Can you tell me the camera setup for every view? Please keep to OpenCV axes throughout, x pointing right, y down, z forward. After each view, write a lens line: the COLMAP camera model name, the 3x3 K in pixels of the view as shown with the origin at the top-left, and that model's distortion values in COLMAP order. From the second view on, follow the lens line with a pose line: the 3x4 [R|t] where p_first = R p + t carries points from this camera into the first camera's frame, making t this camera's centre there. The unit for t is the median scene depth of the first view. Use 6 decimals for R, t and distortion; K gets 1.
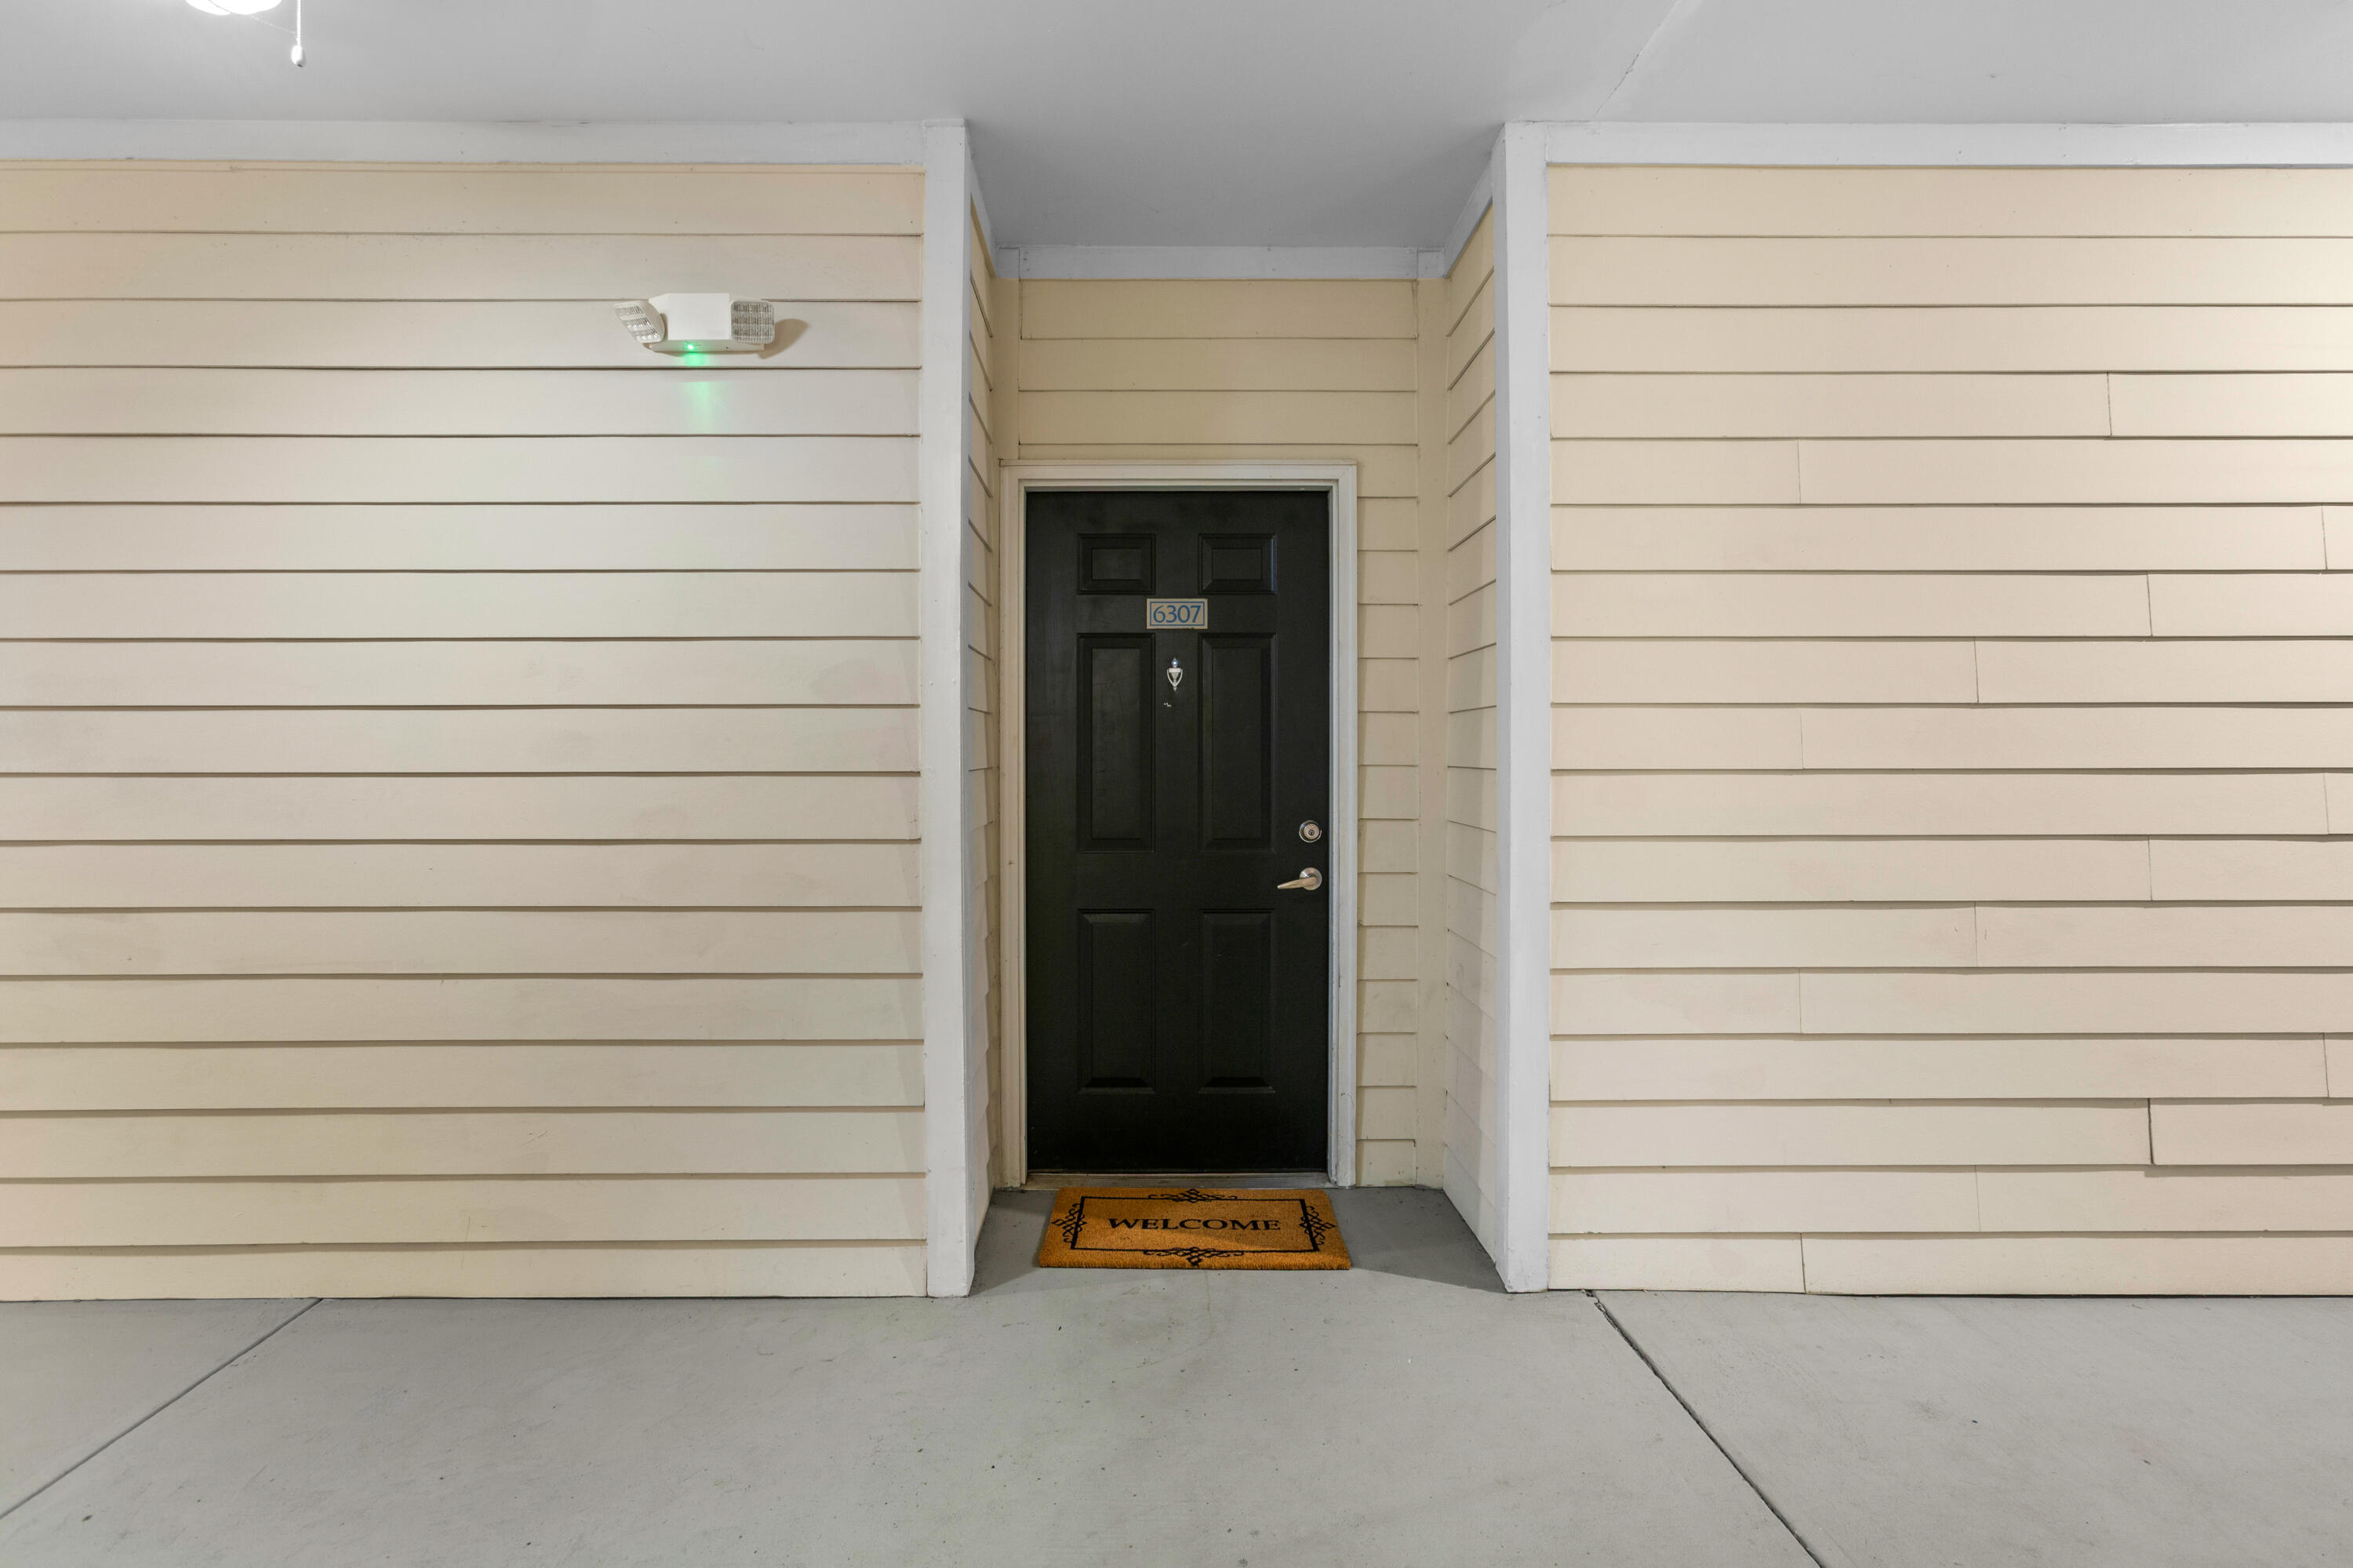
lens RADIAL K [[1051.9, 0, 1173.8], [0, 1051.9, 764.4], [0, 0, 1]] dist [-0.003286, 0.003574]
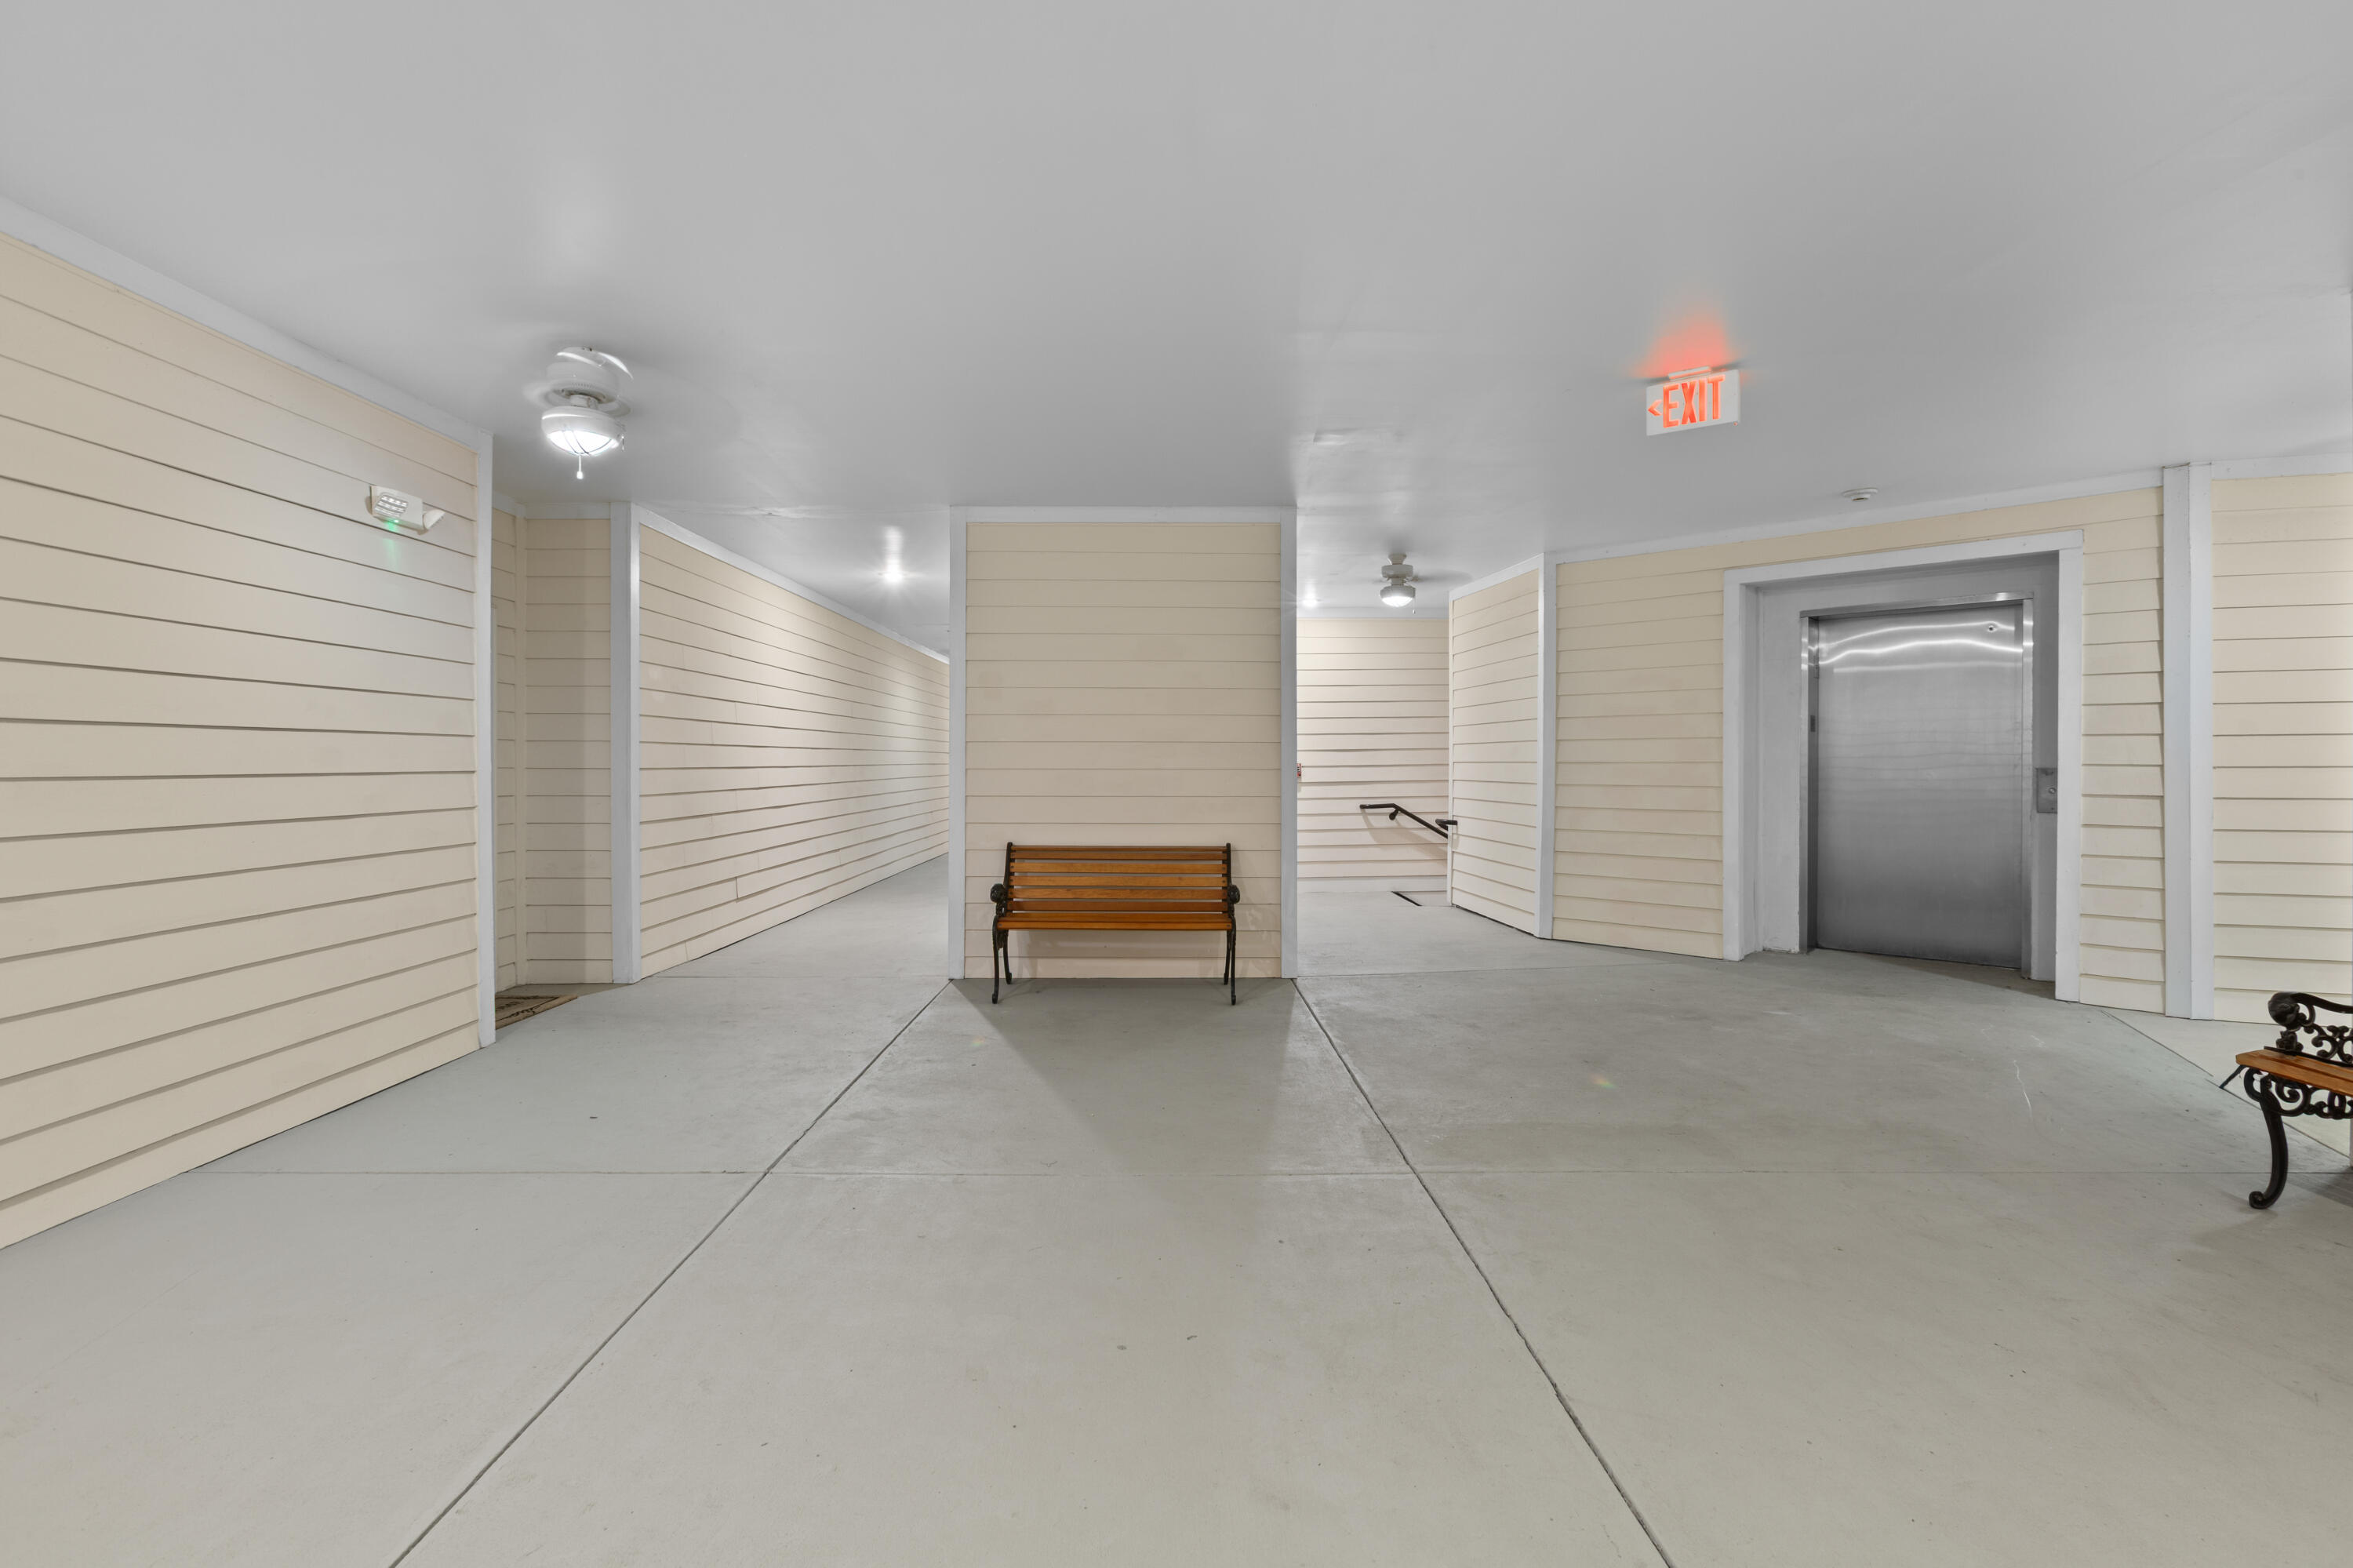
lens RADIAL K [[1051.9, 0, 1173.8], [0, 1051.9, 764.4], [0, 0, 1]] dist [-0.003286, 0.003574]
pose [[-0.009693, 0.000030, 0.999953, -2.142185], [0.009094, 0.999959, 0.000058, 0.006508], [-0.999912, 0.009095, -0.009693, -0.232417]]
